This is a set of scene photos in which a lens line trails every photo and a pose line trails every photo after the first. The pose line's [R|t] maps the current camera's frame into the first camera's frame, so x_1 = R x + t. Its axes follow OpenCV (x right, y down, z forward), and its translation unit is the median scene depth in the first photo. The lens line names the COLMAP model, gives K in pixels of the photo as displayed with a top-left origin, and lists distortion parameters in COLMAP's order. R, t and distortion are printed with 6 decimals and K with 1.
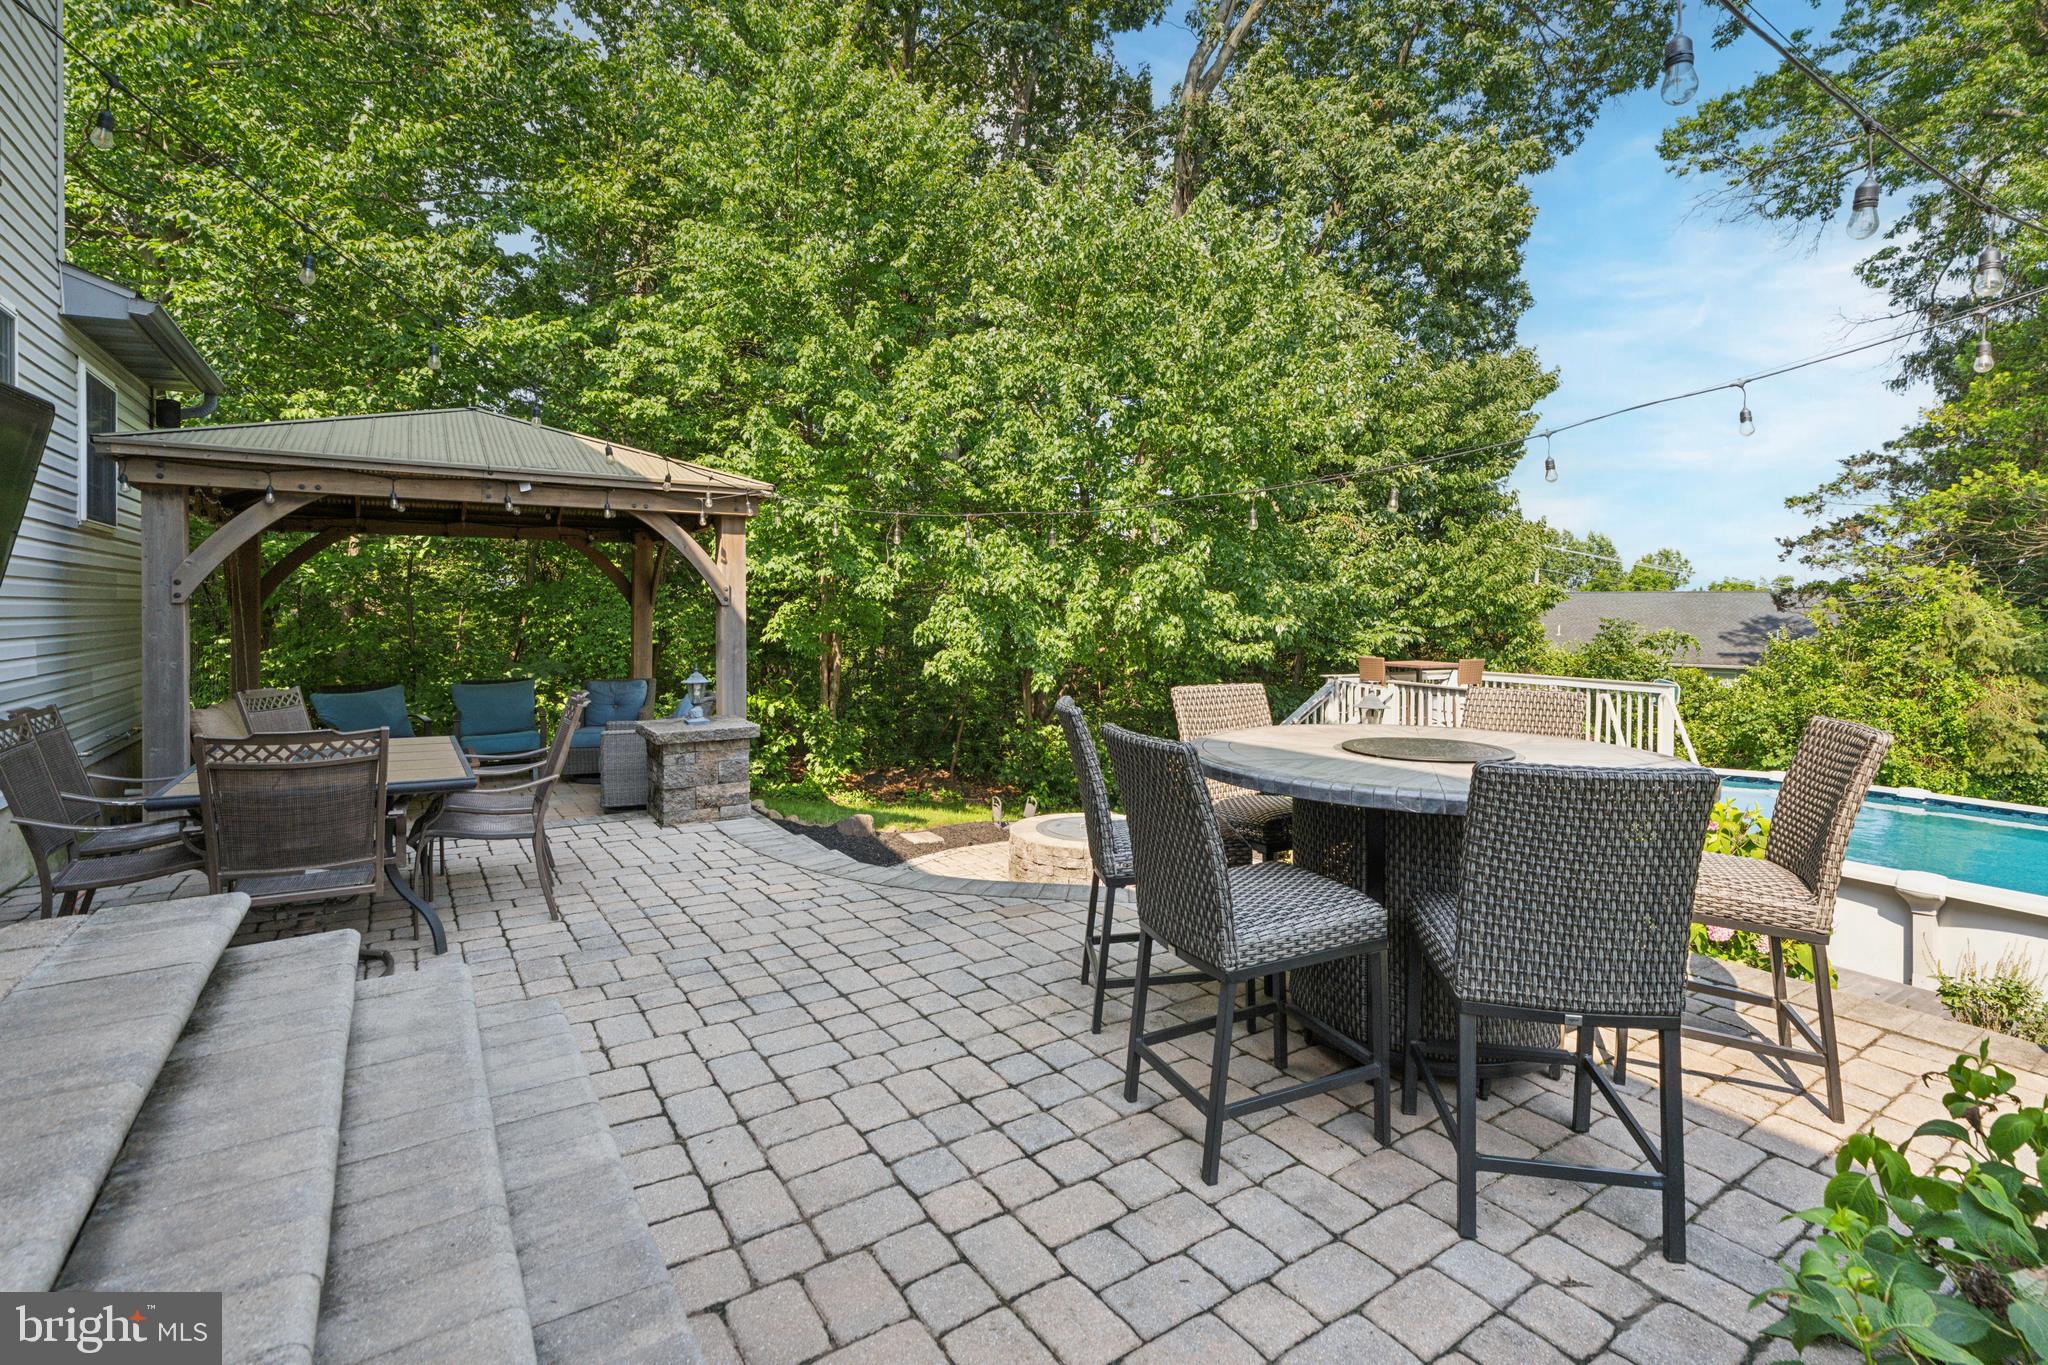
lens RADIAL K [[950.1, 0, 1024.3], [0, 950.1, 621.2], [0, 0, 1]] dist [0.001297, 0.000499]
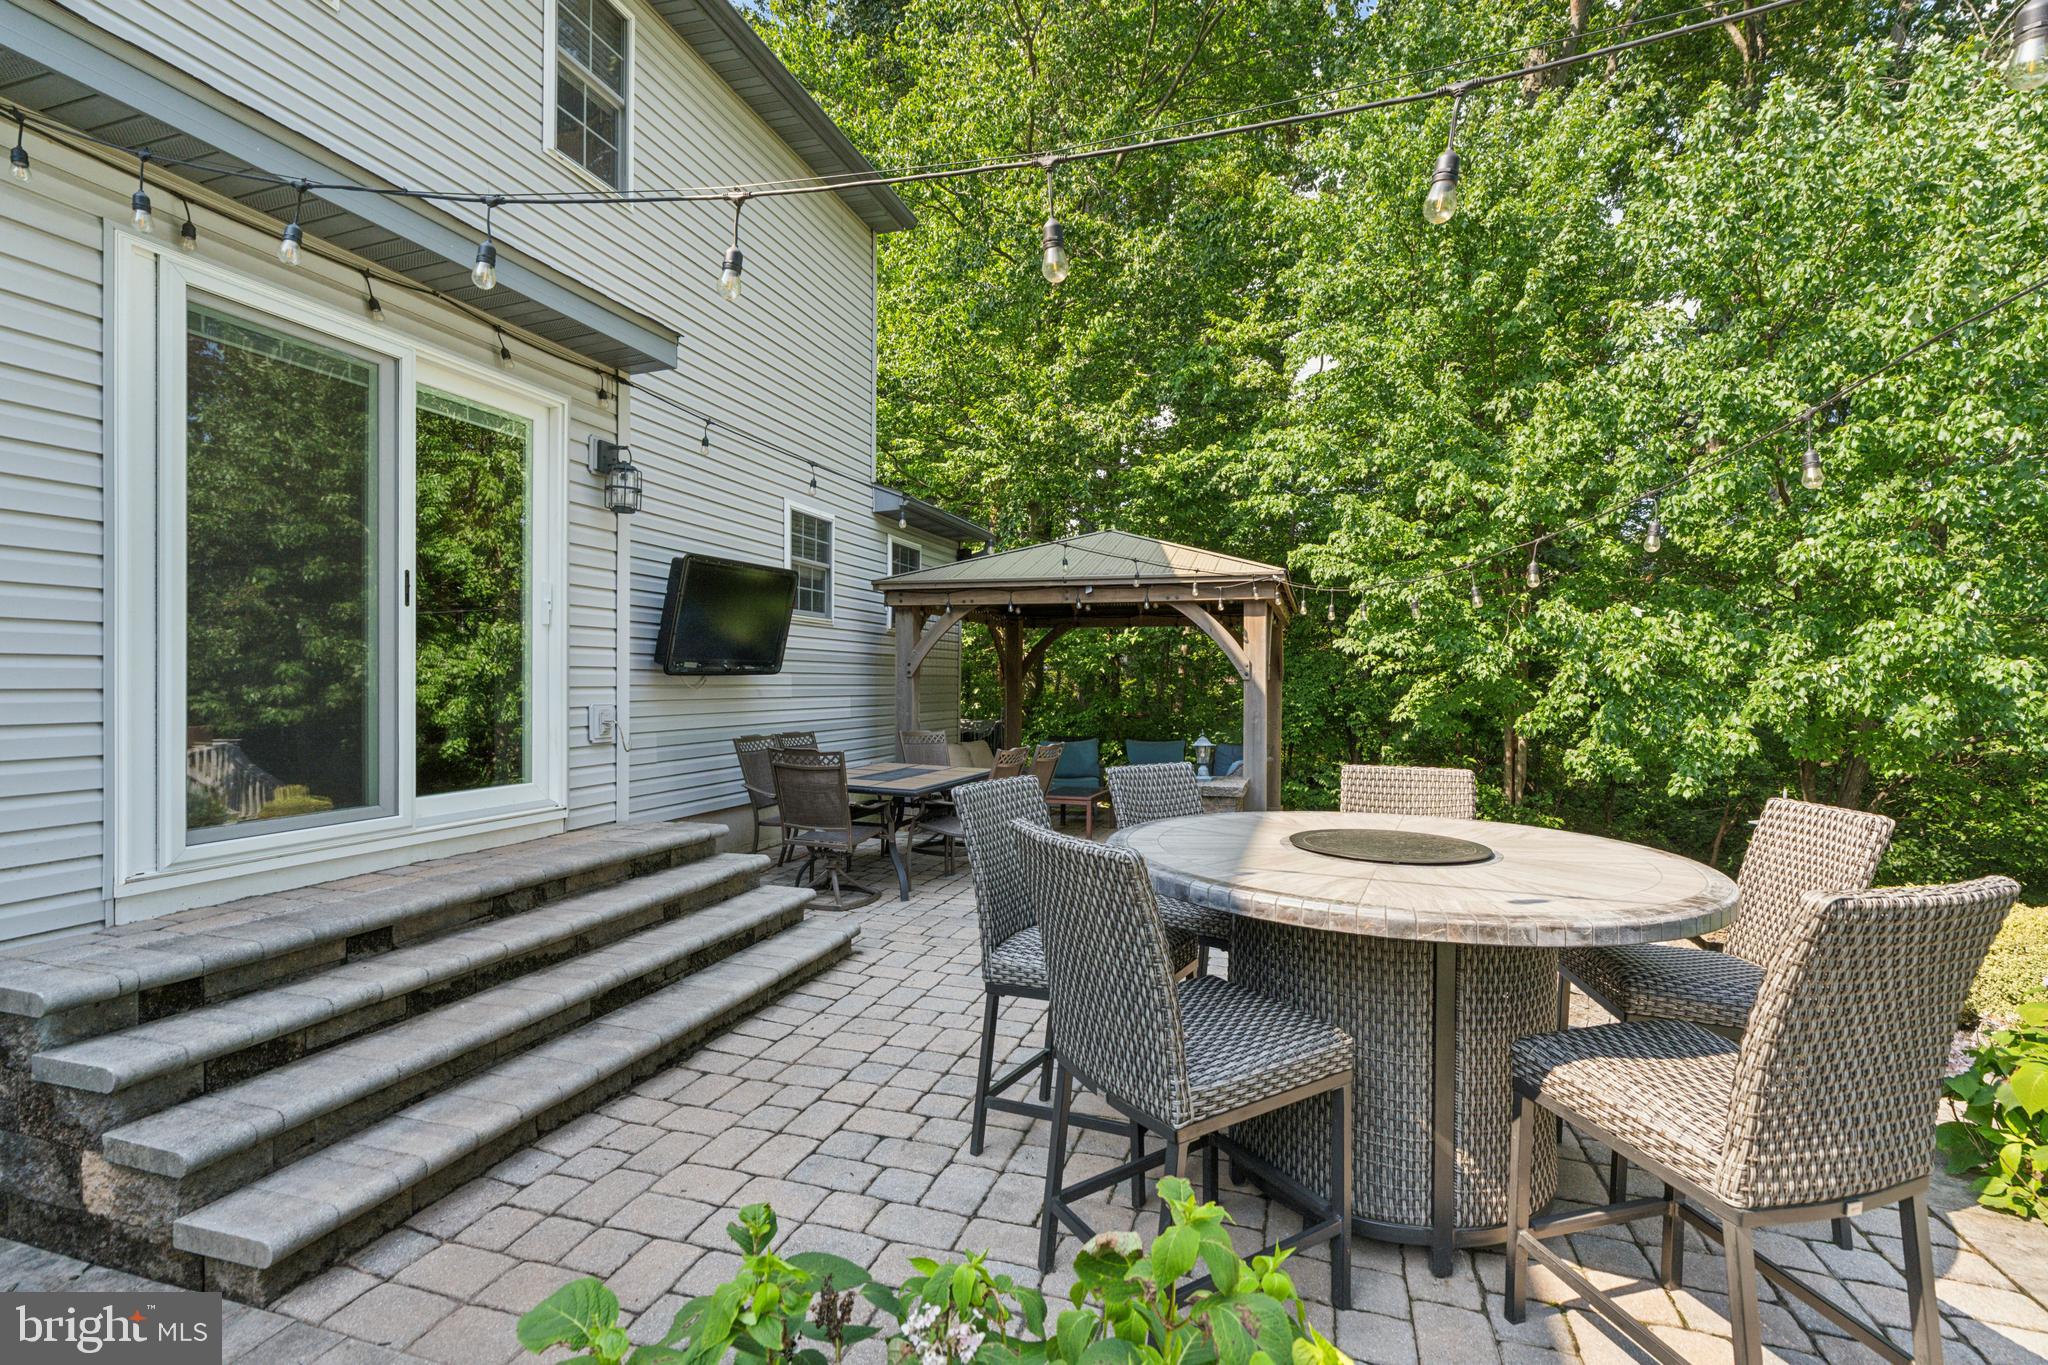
lens RADIAL K [[939.4, 0, 1016.7], [0, 939.4, 683.4], [0, 0, 1]] dist [0.003670, 0.001287]
pose [[0.629593, 0.002859, -0.776920, 0.423285], [-0.019537, 0.999735, -0.012153, 0.006286], [0.776679, 0.022830, 0.629482, 0.106552]]
